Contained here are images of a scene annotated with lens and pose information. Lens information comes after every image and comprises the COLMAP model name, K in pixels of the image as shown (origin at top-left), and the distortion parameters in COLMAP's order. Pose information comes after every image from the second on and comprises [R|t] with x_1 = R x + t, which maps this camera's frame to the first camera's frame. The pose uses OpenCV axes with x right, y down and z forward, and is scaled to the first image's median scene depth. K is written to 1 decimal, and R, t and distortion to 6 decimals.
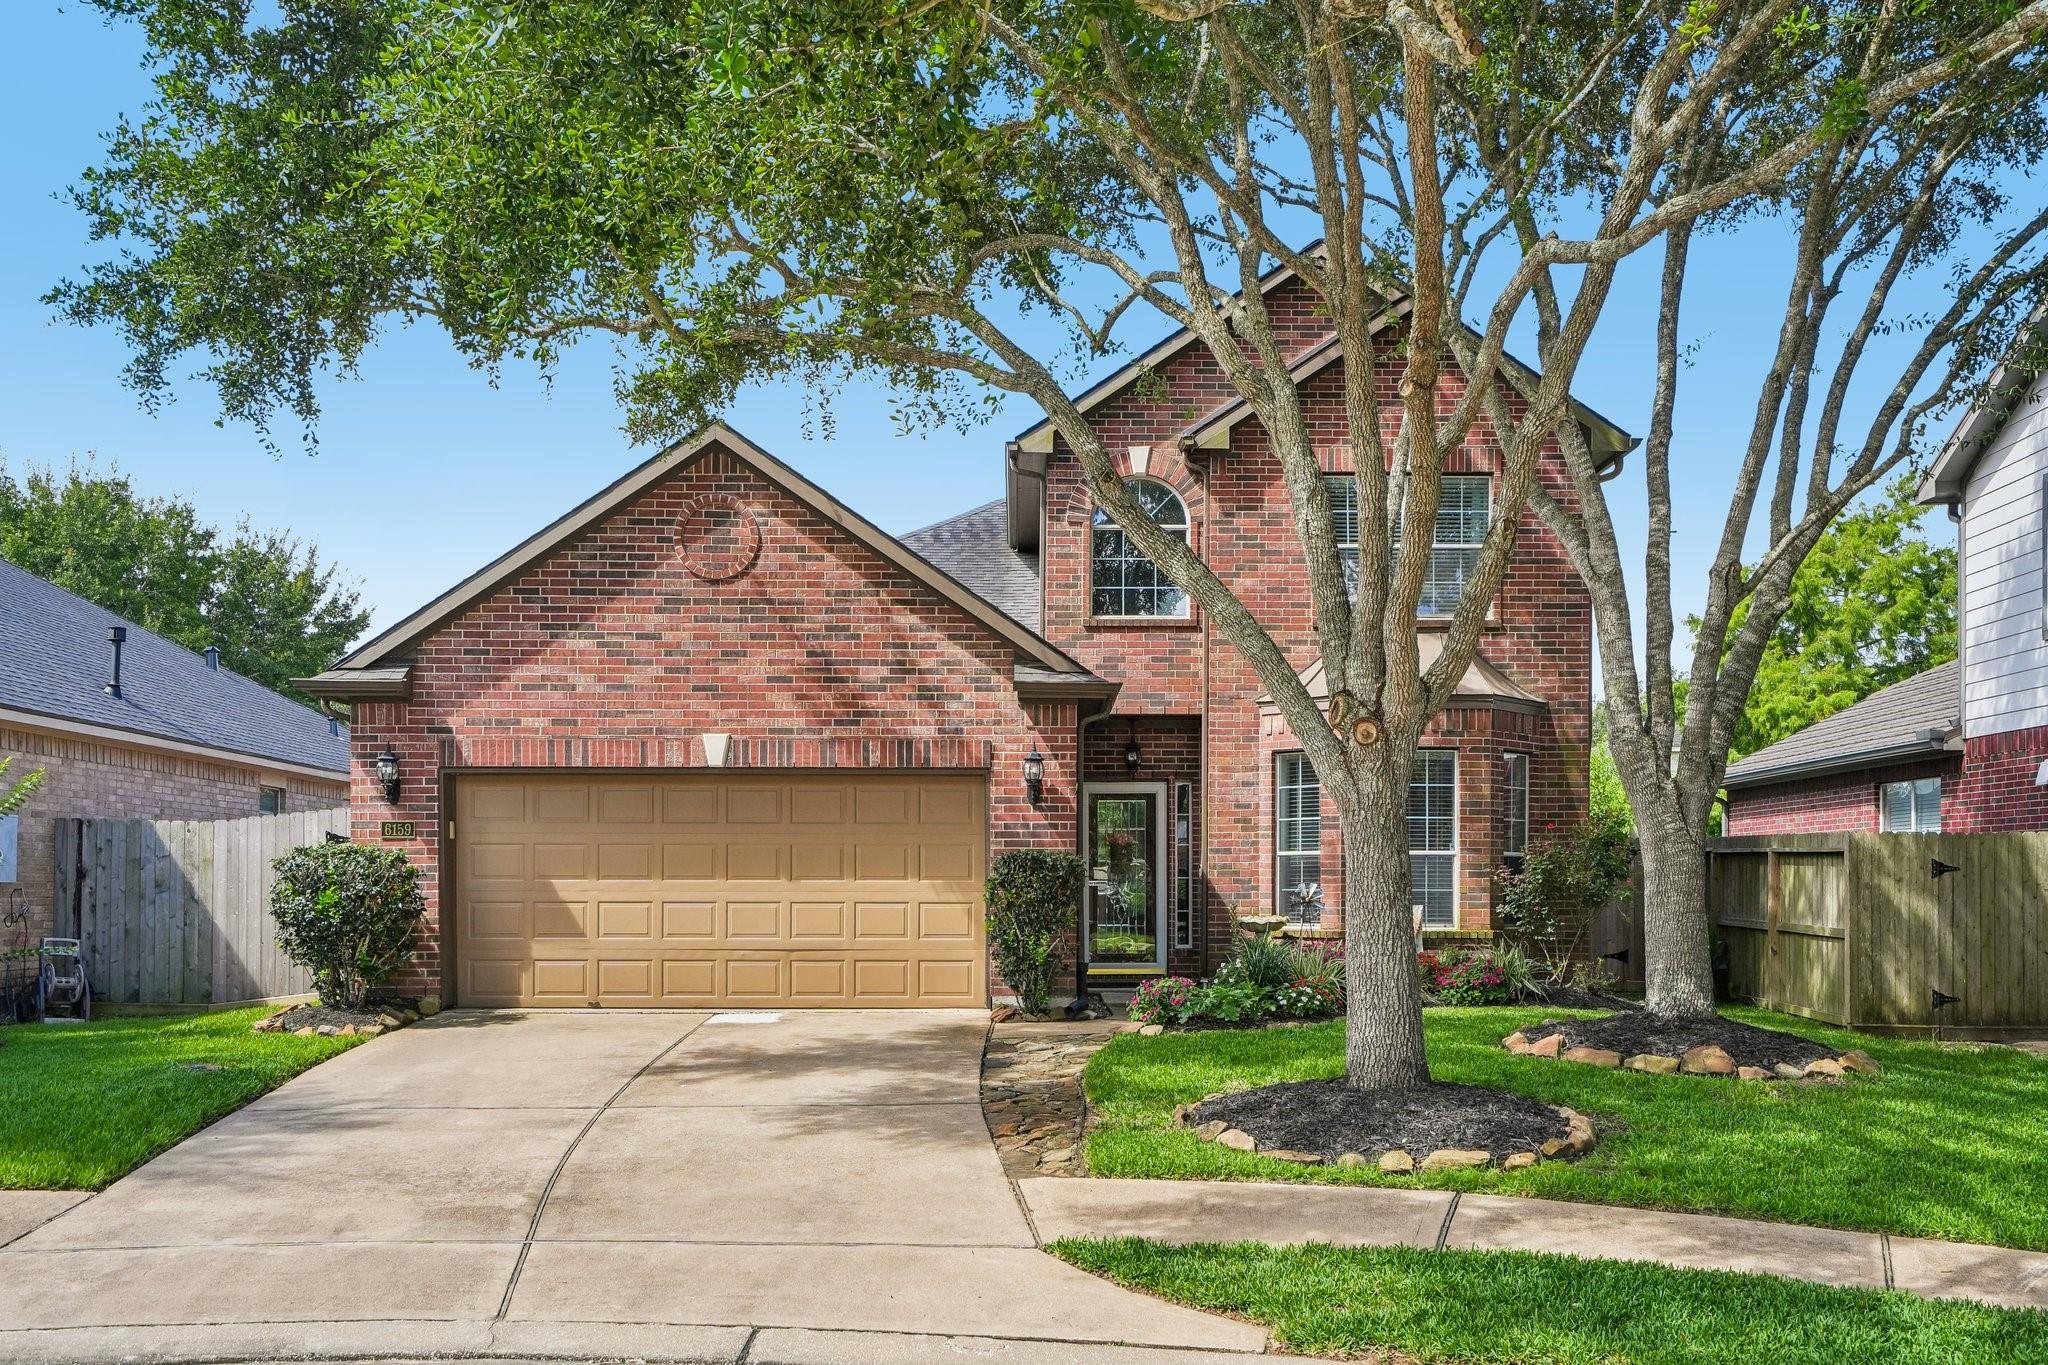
lens RADIAL K [[1892.0, 0, 1026.3], [0, 1892.0, 625.0], [0, 0, 1]] dist [0.035071, 0.000000]
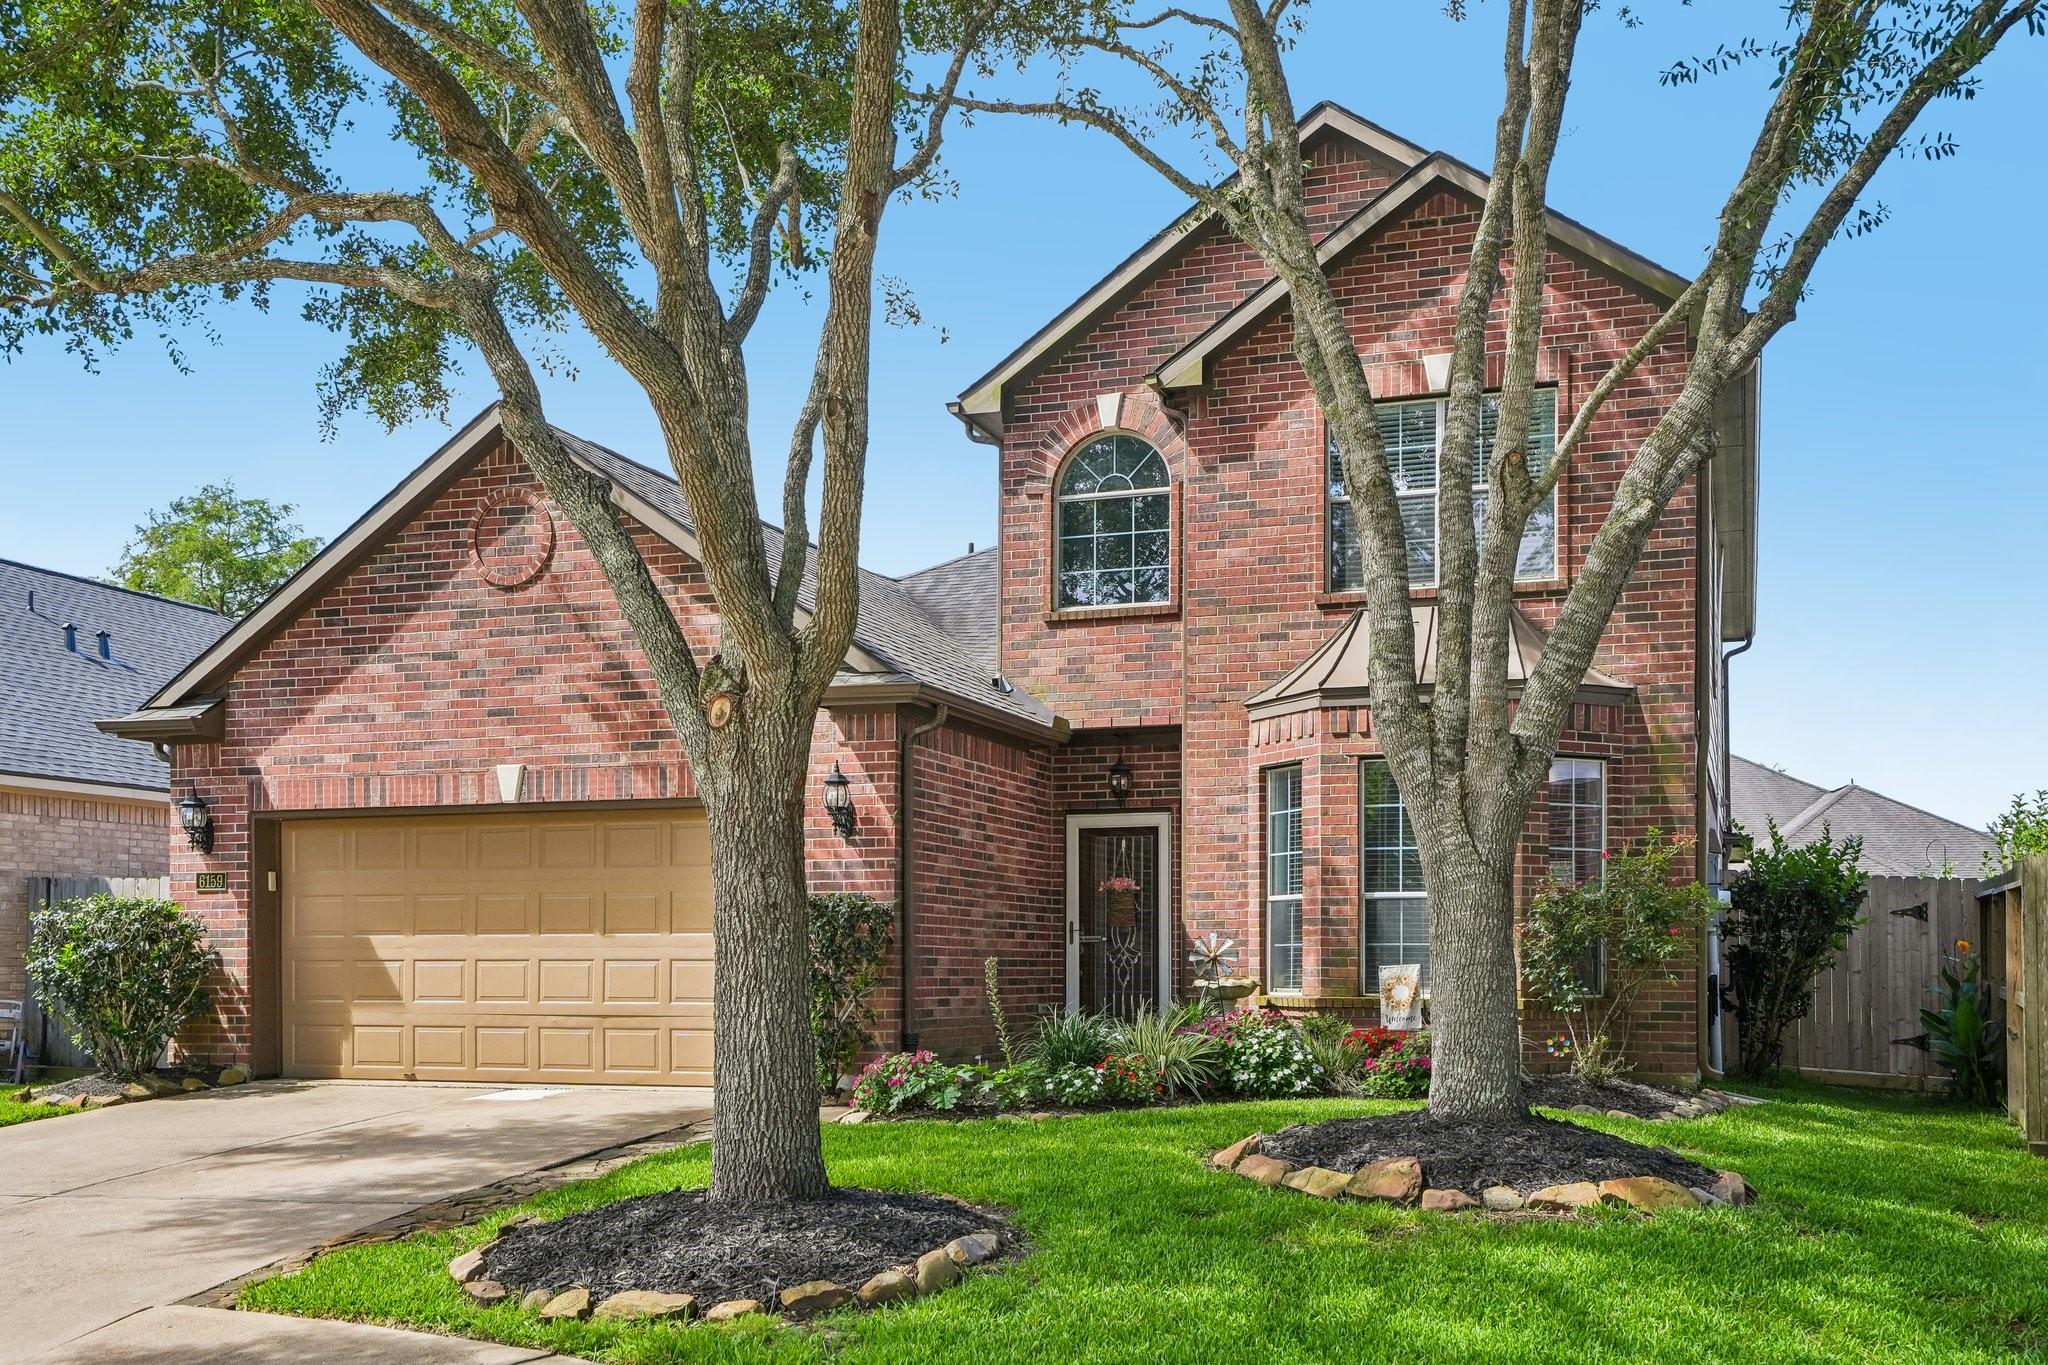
lens RADIAL K [[2051.9, 0, 1023.8], [0, 2051.9, 680.8], [0, 0, 1]] dist [0.054556, 0.000000]
pose [[0.936536, -0.048700, -0.347172, 0.379016], [0.048713, 0.998775, -0.008696, 0.038527], [0.347171, -0.008767, 0.937761, 0.200719]]
